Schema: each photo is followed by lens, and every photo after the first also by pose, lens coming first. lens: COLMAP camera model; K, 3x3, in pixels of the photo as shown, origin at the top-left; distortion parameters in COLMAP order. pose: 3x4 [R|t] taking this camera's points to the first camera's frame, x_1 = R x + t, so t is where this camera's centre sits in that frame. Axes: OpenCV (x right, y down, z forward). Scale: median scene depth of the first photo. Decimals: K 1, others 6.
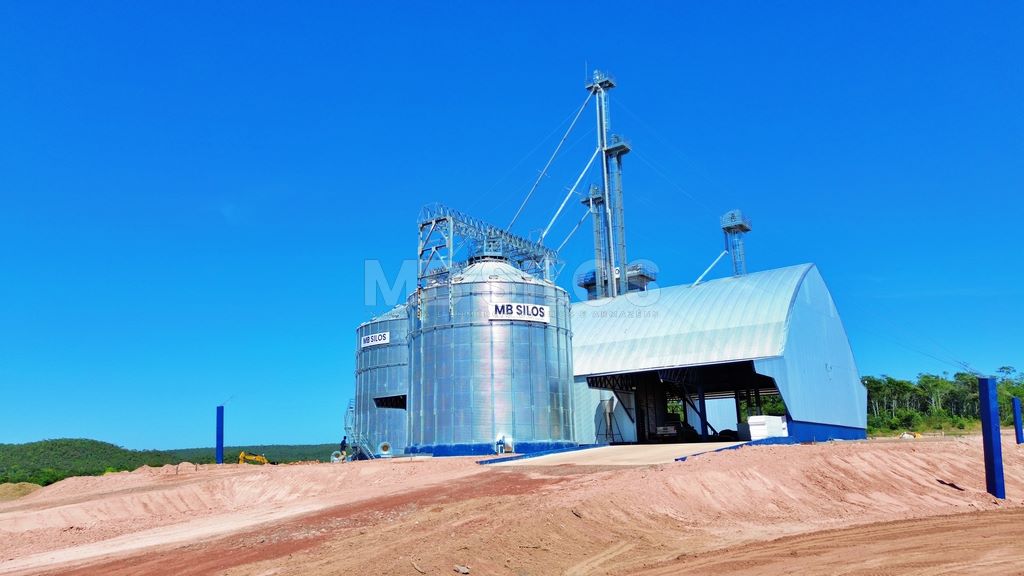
lens RADIAL K [[740.9, 0, 512.0], [0, 740.9, 288.0], [0, 0, 1]] dist [0.058520, -0.000343]
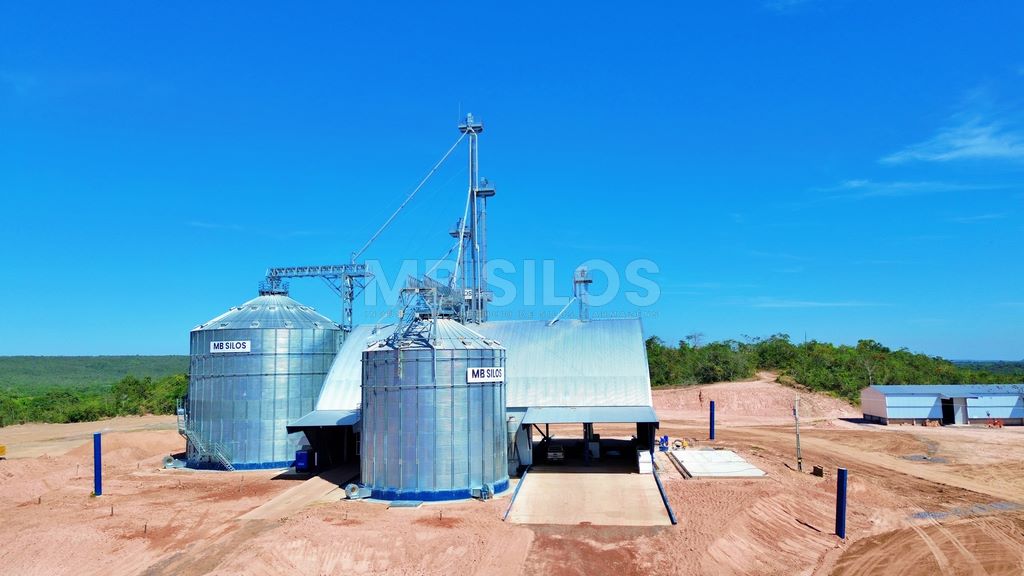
lens RADIAL K [[740.9, 0, 512.0], [0, 740.9, 288.0], [0, 0, 1]] dist [0.058520, -0.000343]
pose [[0.871786, 0.060916, 0.486086, -0.378897], [-0.116816, 0.989466, 0.085508, -0.147822], [-0.475756, -0.131327, 0.869718, -0.024668]]
